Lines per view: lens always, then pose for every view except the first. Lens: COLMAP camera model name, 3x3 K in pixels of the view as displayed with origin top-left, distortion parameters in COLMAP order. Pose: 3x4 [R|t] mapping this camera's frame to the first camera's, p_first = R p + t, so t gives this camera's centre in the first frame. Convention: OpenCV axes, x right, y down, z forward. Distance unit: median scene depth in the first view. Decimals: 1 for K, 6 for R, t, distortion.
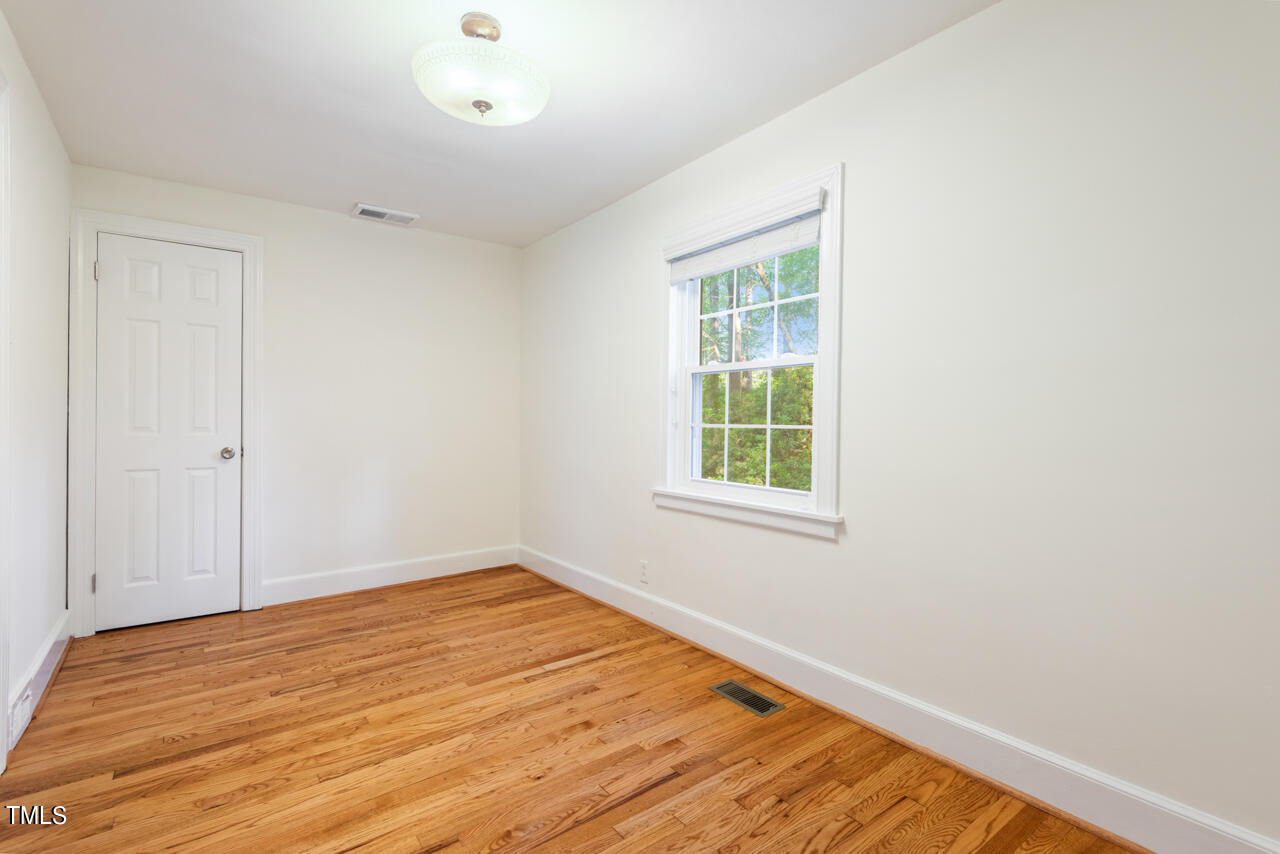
lens RADIAL K [[578.9, 0, 636.5], [0, 578.9, 423.3], [0, 0, 1]] dist [0.022920, -0.014402]
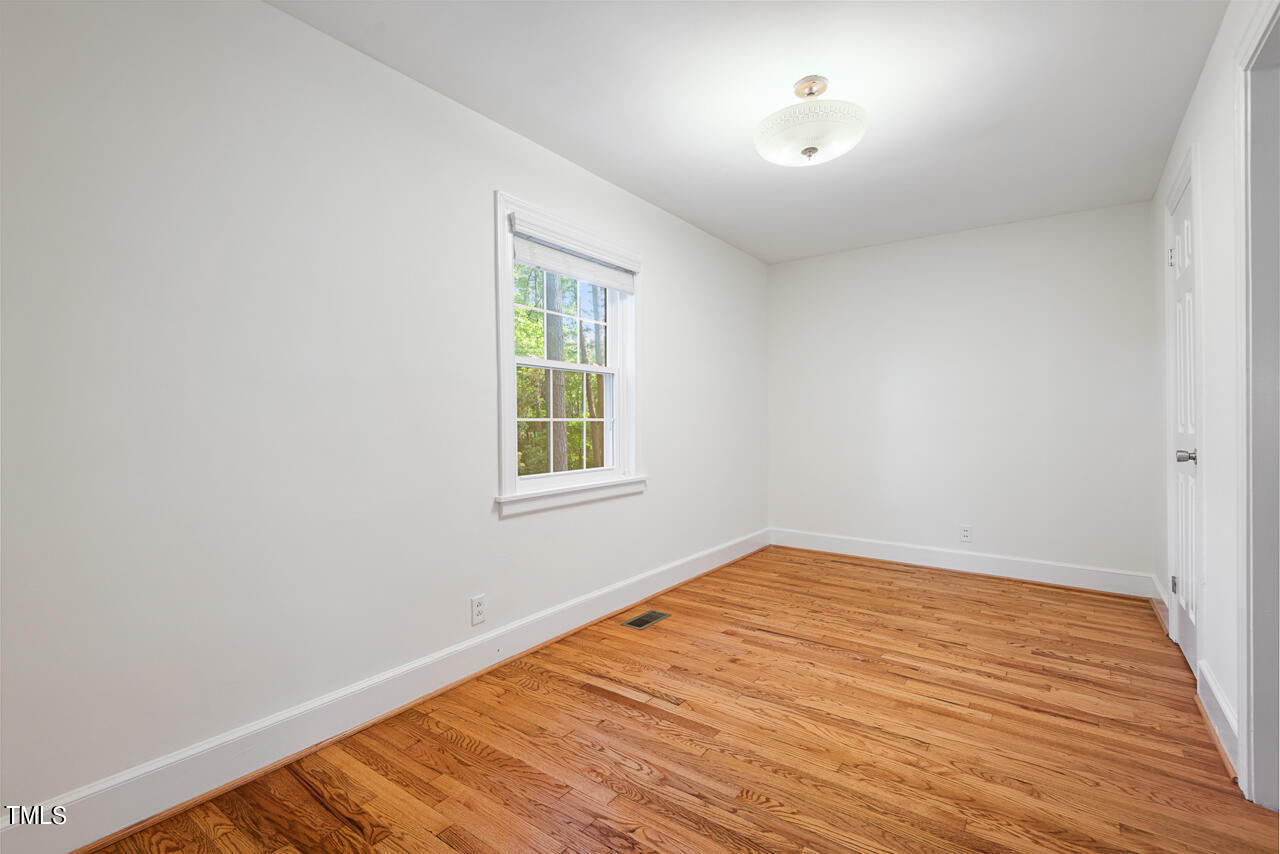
lens RADIAL K [[578.9, 0, 637.5], [0, 578.9, 418.7], [0, 0, 1]] dist [0.022920, -0.014402]
pose [[-0.278469, -0.007724, 0.960414, -1.094330], [0.013008, 0.999846, 0.011813, -0.010153], [-0.960357, 0.015783, -0.278325, 1.388530]]
